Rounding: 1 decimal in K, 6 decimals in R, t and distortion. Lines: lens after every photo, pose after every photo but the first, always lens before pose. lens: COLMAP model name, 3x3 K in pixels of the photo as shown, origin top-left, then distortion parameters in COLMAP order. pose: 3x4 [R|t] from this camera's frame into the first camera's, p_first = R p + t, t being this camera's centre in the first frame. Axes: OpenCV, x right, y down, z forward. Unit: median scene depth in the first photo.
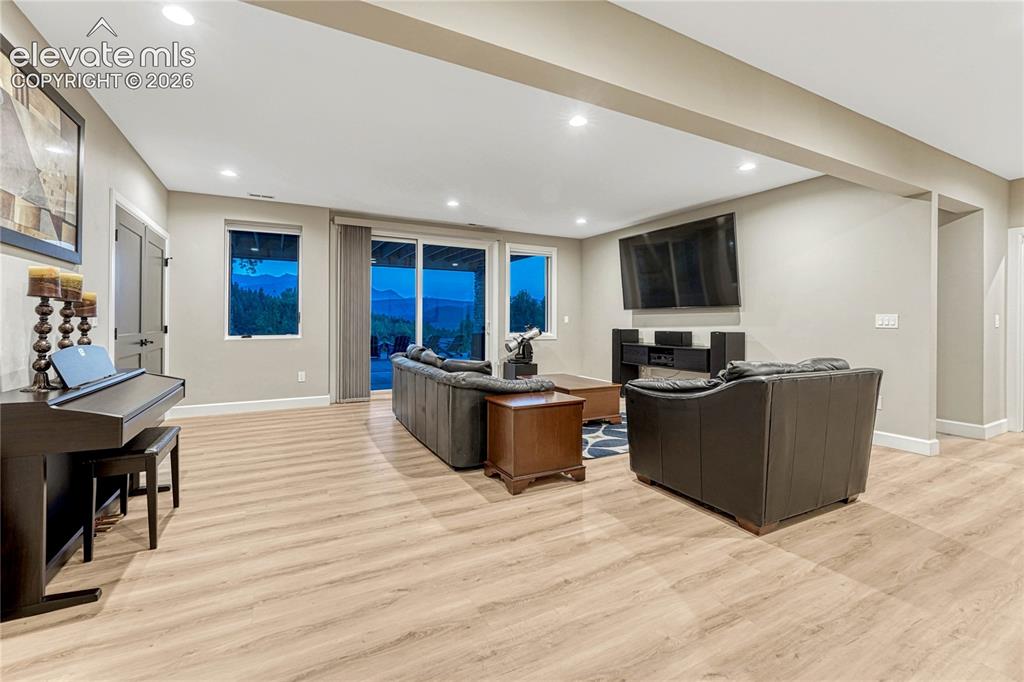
lens RADIAL K [[436.2, 0, 508.3], [0, 436.2, 322.2], [0, 0, 1]] dist [-0.003311, -0.000314]
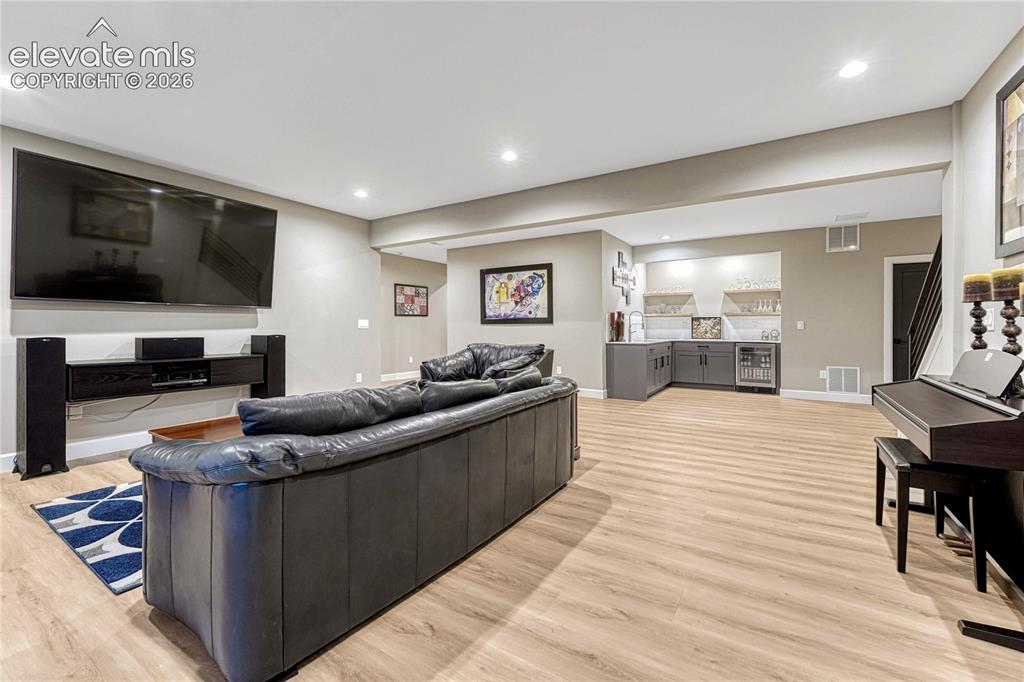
lens RADIAL K [[428.2, 0, 509.9], [0, 428.2, 328.5], [0, 0, 1]] dist [0.000898, 0.000145]
pose [[-0.493089, -0.006075, 0.869958, -0.894925], [-0.000896, 0.999979, 0.006475, 0.003344], [-0.869978, 0.002413, -0.493084, 1.629667]]
